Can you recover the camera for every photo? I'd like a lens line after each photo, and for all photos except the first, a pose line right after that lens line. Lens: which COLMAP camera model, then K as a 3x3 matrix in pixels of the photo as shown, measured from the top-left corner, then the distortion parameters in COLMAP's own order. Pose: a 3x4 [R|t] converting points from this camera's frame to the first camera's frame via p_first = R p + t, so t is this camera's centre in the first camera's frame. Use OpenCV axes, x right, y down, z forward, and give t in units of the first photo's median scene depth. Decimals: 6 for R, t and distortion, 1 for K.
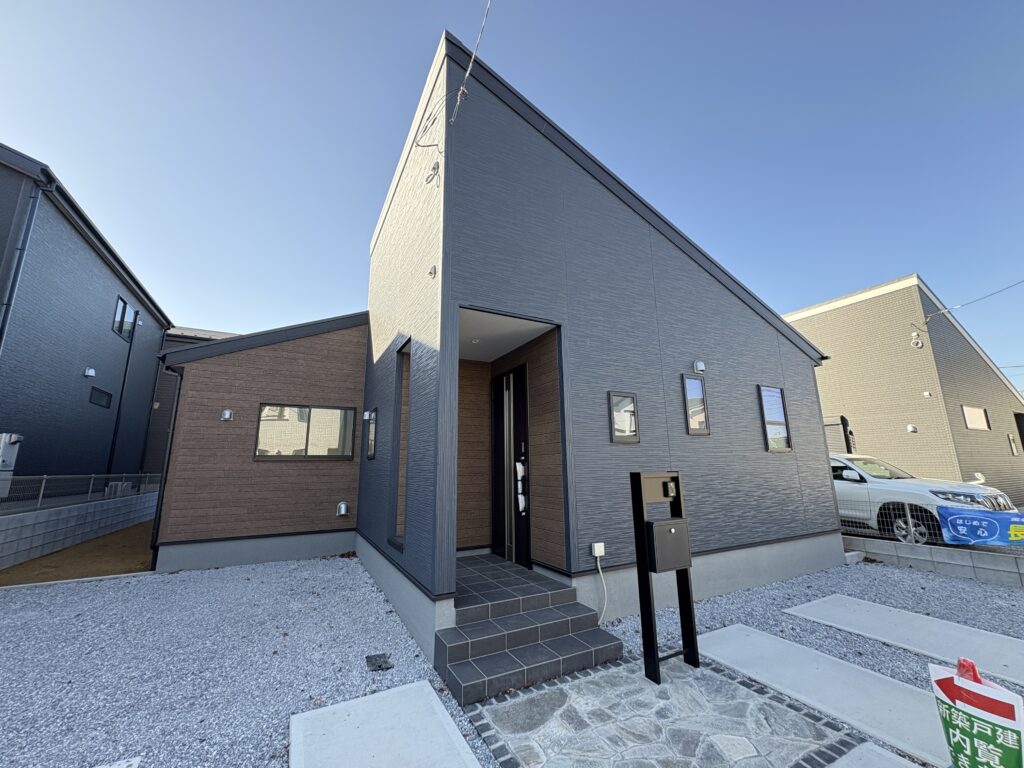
lens RADIAL K [[402.4, 0, 512.6], [0, 402.4, 385.4], [0, 0, 1]] dist [-0.002892, 0.000312]
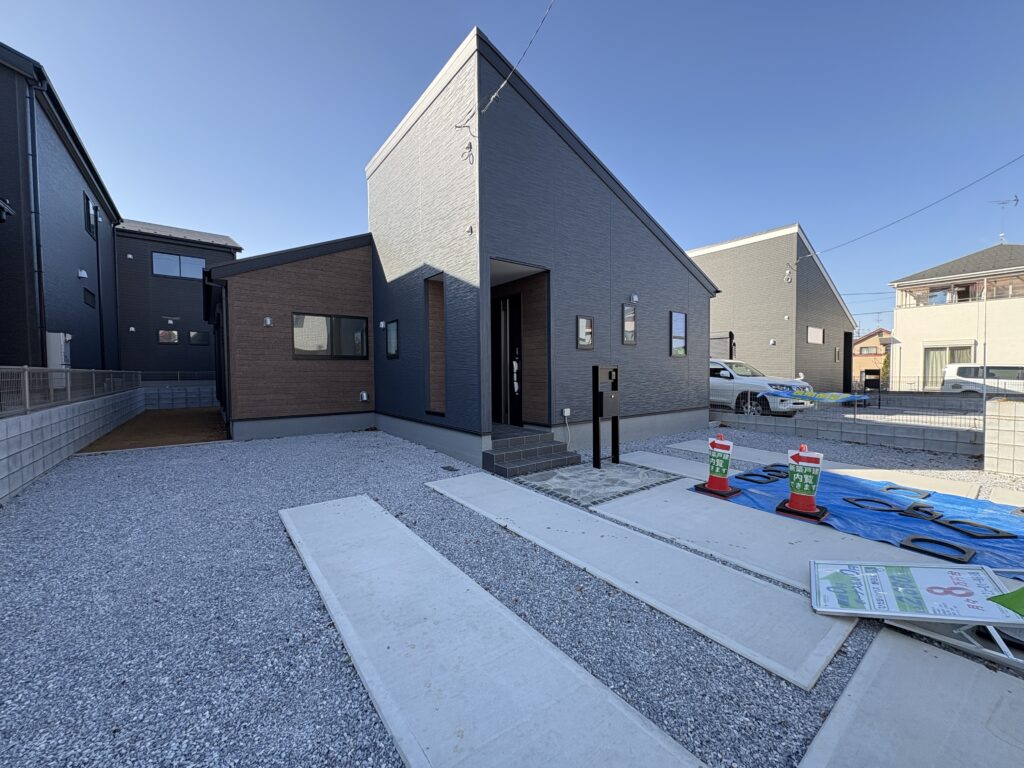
lens RADIAL K [[402.4, 0, 512.6], [0, 402.4, 383.4], [0, 0, 1]] dist [-0.002892, 0.000312]
pose [[0.987174, 0.002017, 0.159634, -0.194288], [-0.038500, 0.973417, 0.225782, -0.054889], [-0.154935, -0.229032, 0.961010, -0.384244]]
